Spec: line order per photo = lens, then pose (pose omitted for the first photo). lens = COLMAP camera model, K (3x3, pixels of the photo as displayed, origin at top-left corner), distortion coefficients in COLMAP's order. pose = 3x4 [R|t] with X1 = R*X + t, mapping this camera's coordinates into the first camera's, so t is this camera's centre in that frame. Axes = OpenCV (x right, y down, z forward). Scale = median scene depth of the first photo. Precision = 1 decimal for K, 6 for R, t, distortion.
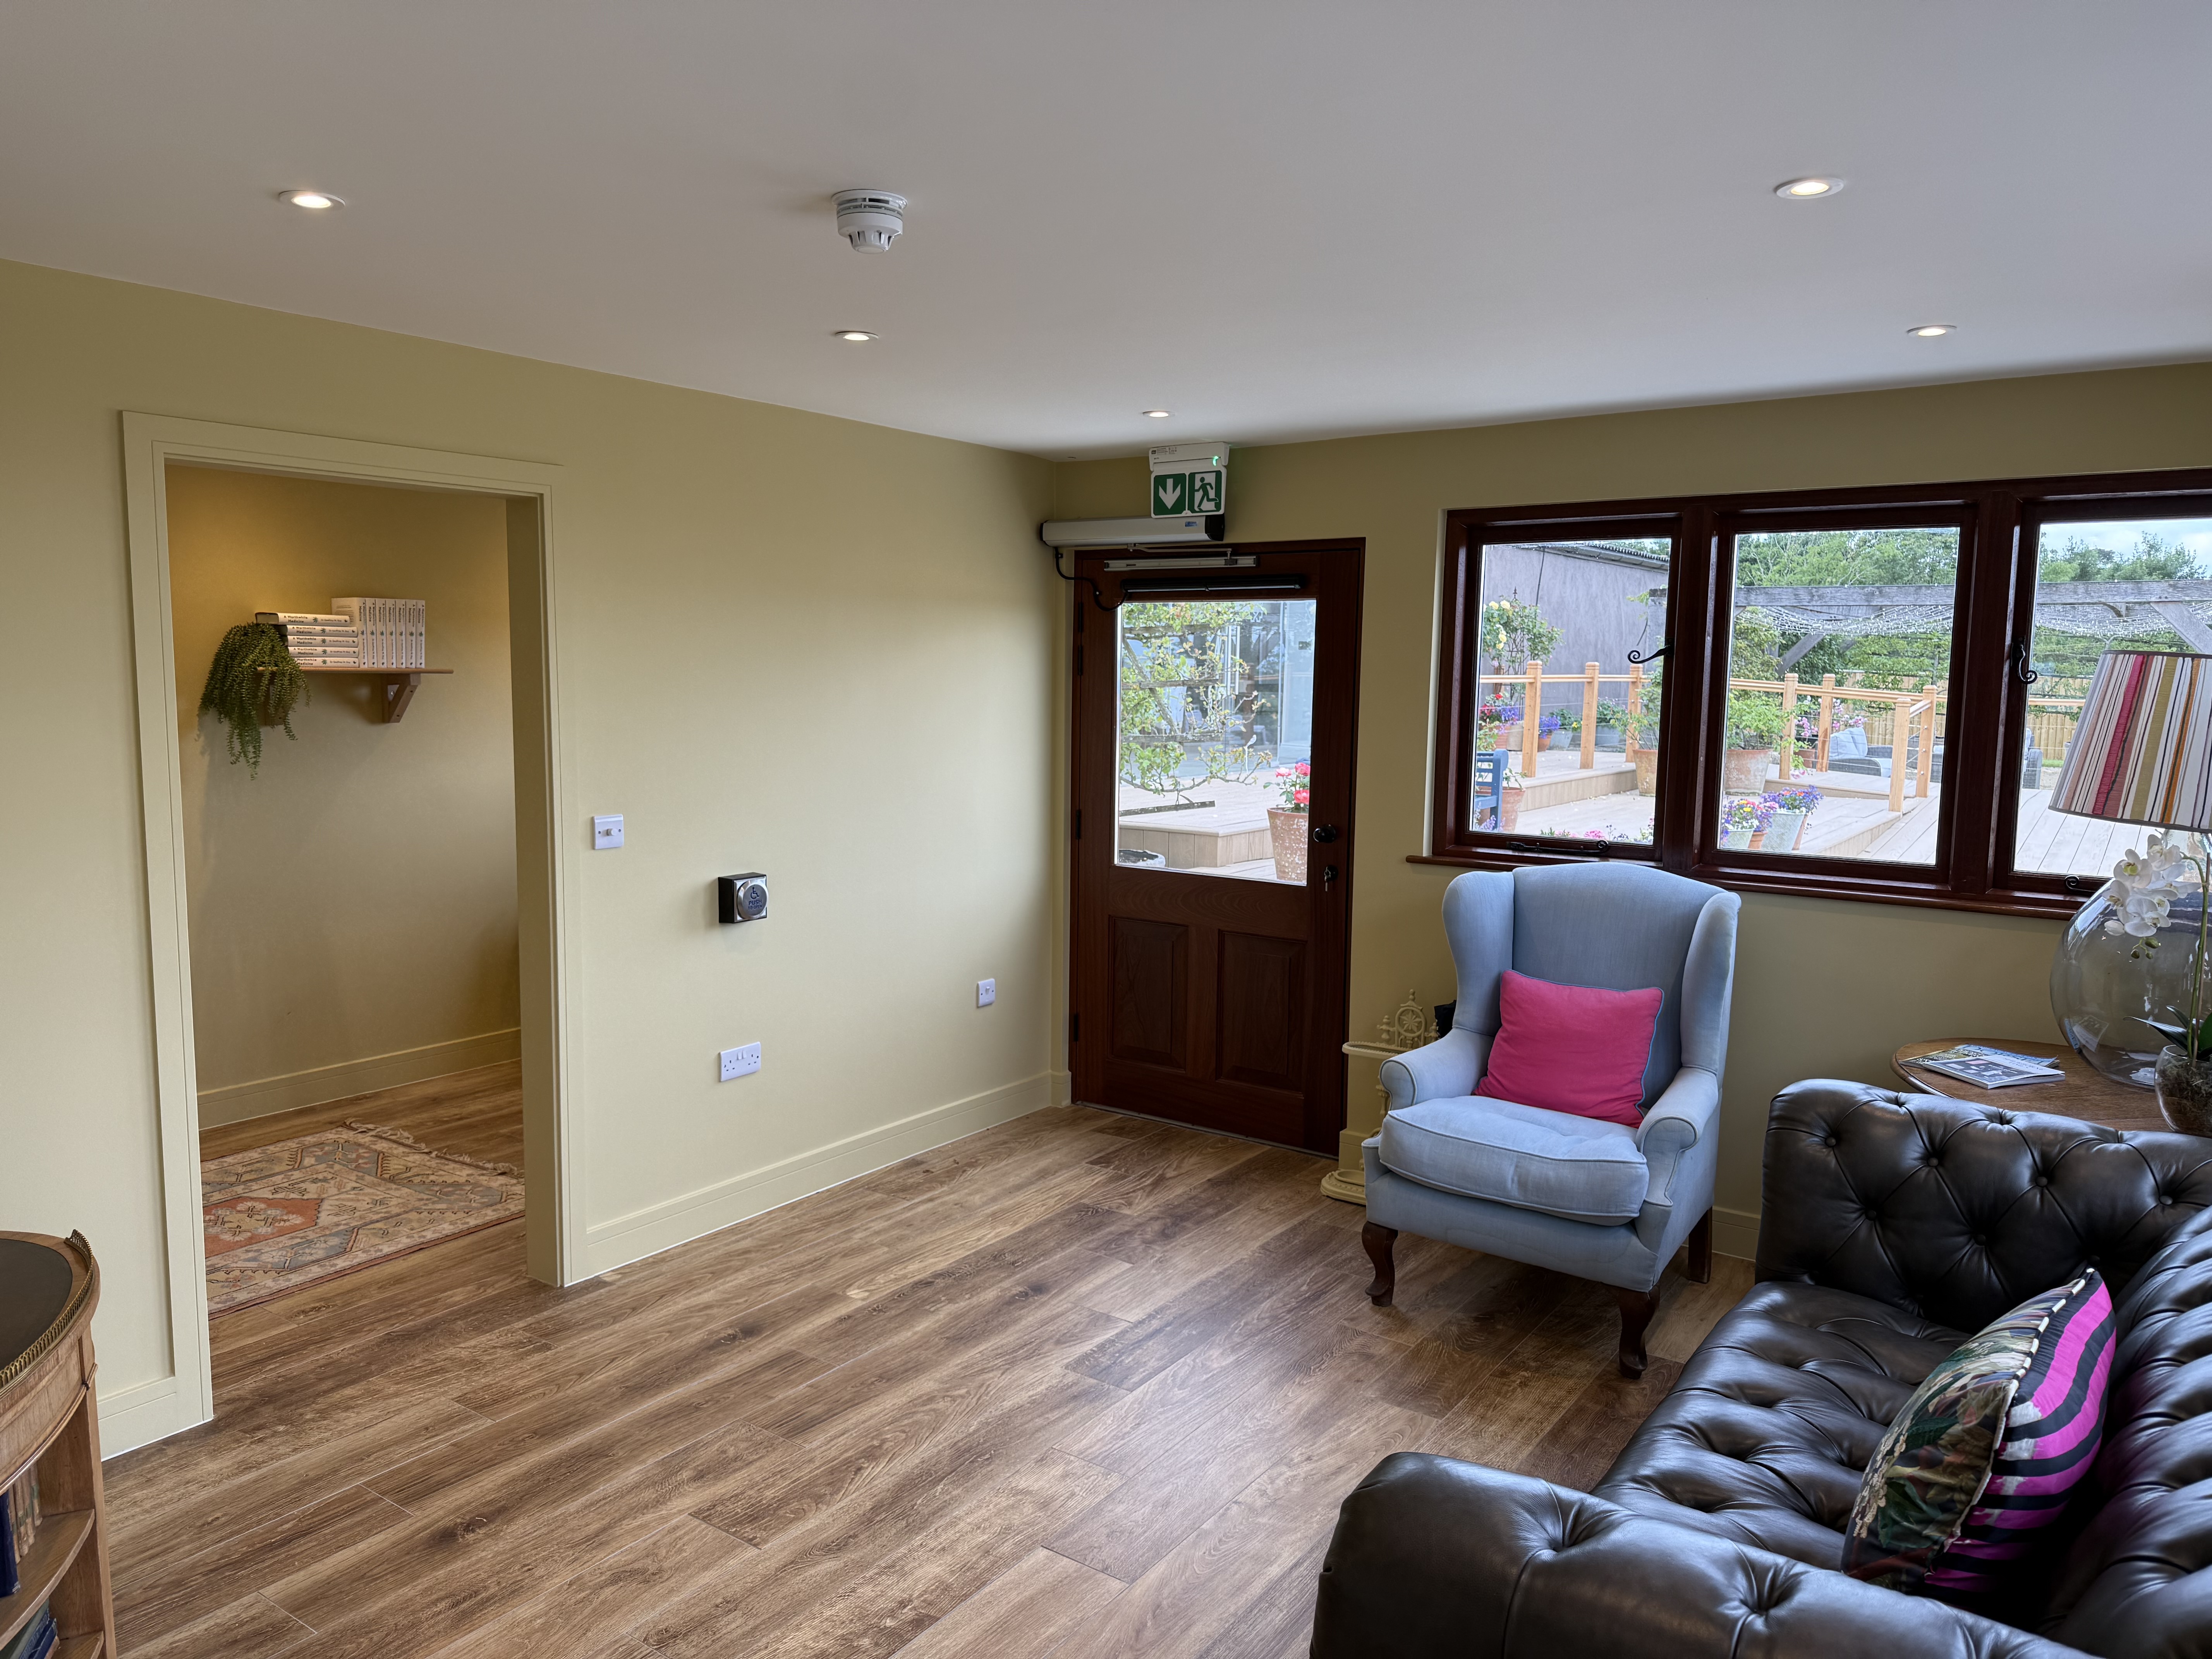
lens RADIAL K [[1548.0, 0, 1106.0], [0, 1548.0, 829.5], [0, 0, 1]] dist [0.000301, -0.002988]
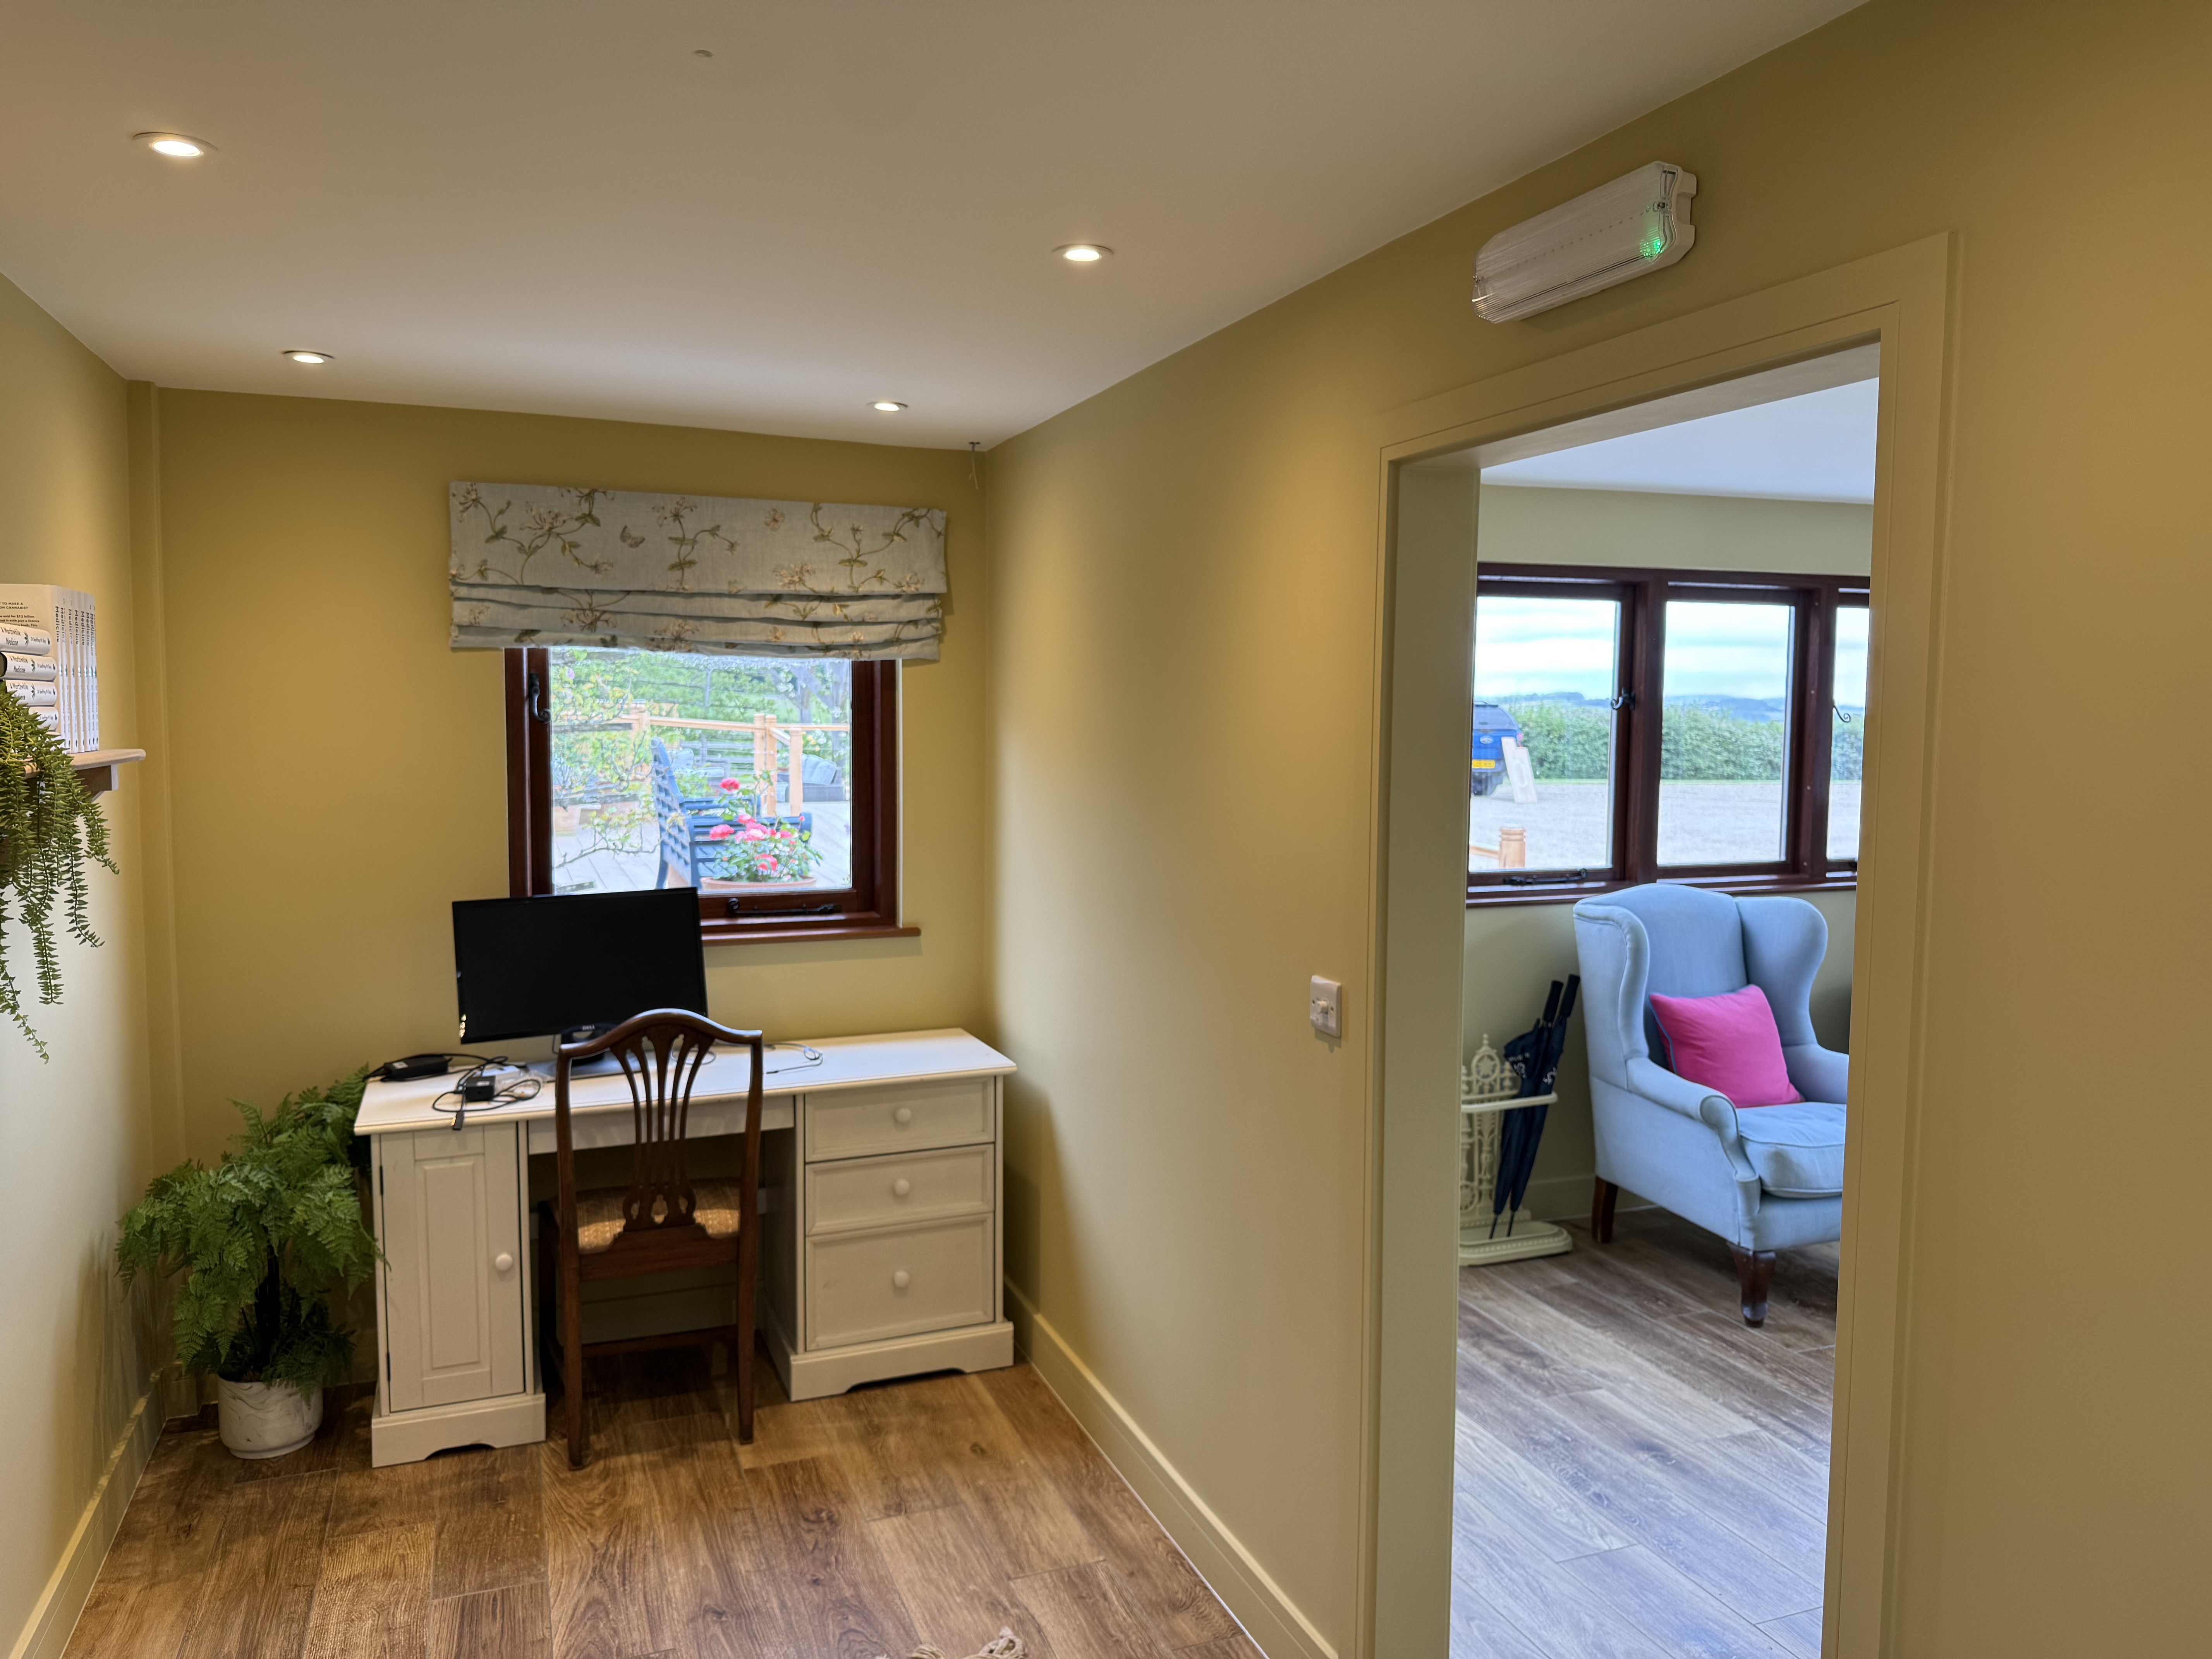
lens RADIAL K [[1548.0, 0, 1106.0], [0, 1548.0, 829.5], [0, 0, 1]] dist [0.000301, -0.002988]
pose [[0.559104, -0.069732, 0.826160, -0.815318], [0.091746, 0.995541, 0.021939, -0.079562], [-0.824006, 0.063531, 0.563008, 0.684744]]
